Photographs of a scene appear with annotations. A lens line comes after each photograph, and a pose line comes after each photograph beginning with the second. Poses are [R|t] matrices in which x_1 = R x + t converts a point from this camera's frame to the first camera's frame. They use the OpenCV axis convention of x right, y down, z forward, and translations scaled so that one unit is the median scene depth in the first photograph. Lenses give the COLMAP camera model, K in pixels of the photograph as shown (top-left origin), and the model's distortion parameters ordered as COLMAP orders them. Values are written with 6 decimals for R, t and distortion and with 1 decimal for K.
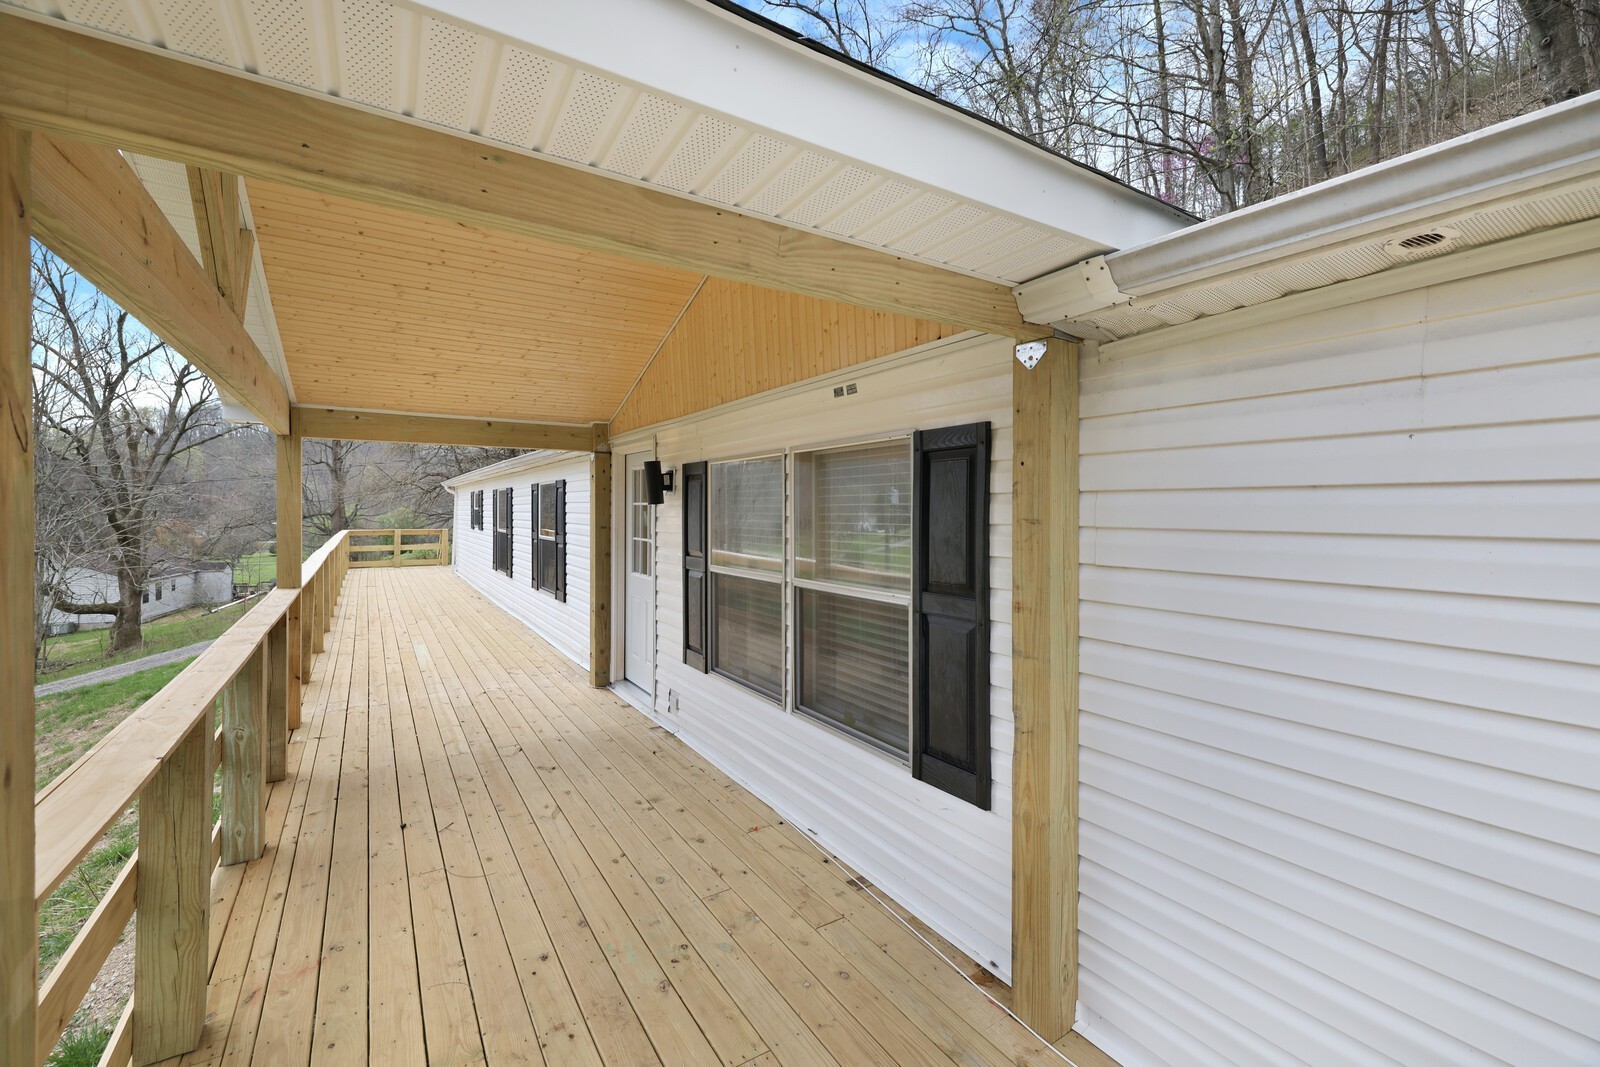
lens RADIAL K [[667.4, 0, 793.3], [0, 667.4, 528.8], [0, 0, 1]] dist [0.001735, 0.000487]
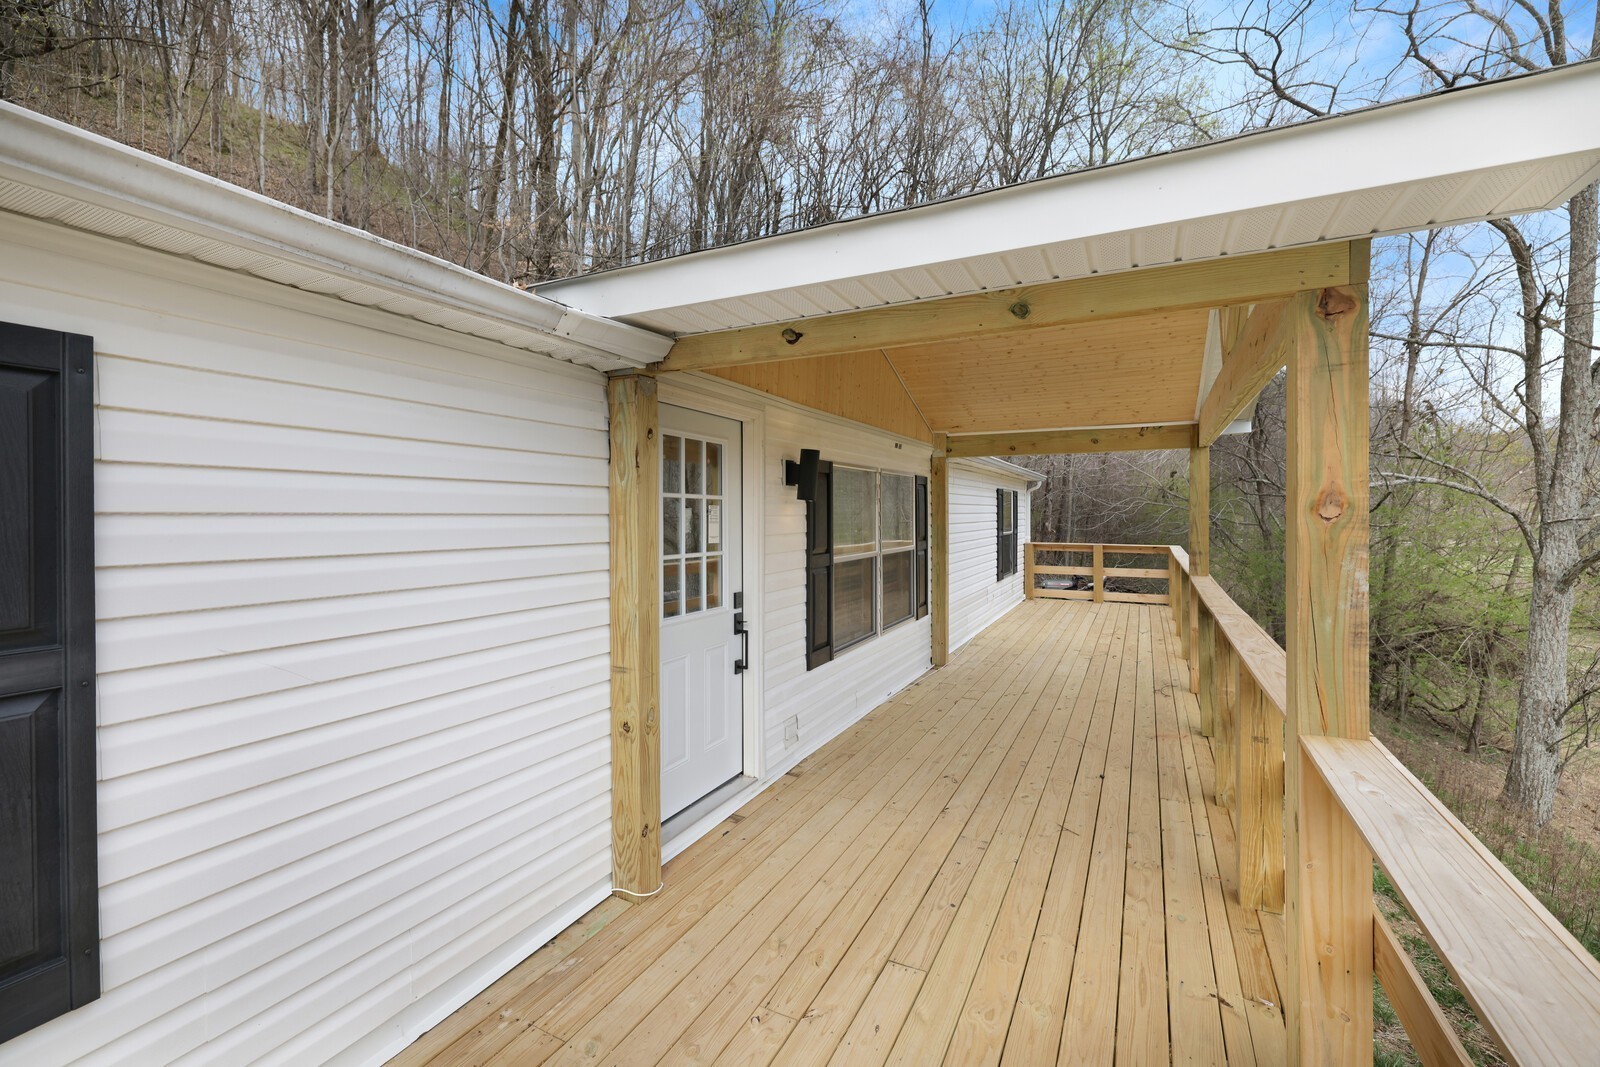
lens RADIAL K [[682.9, 0, 772.2], [0, 682.9, 511.0], [0, 0, 1]] dist [0.000960, 0.000125]
pose [[-0.481543, -0.006429, 0.876399, -1.280187], [0.019273, 0.999654, 0.017923, -0.054798], [-0.876210, 0.025522, -0.481252, 1.961627]]
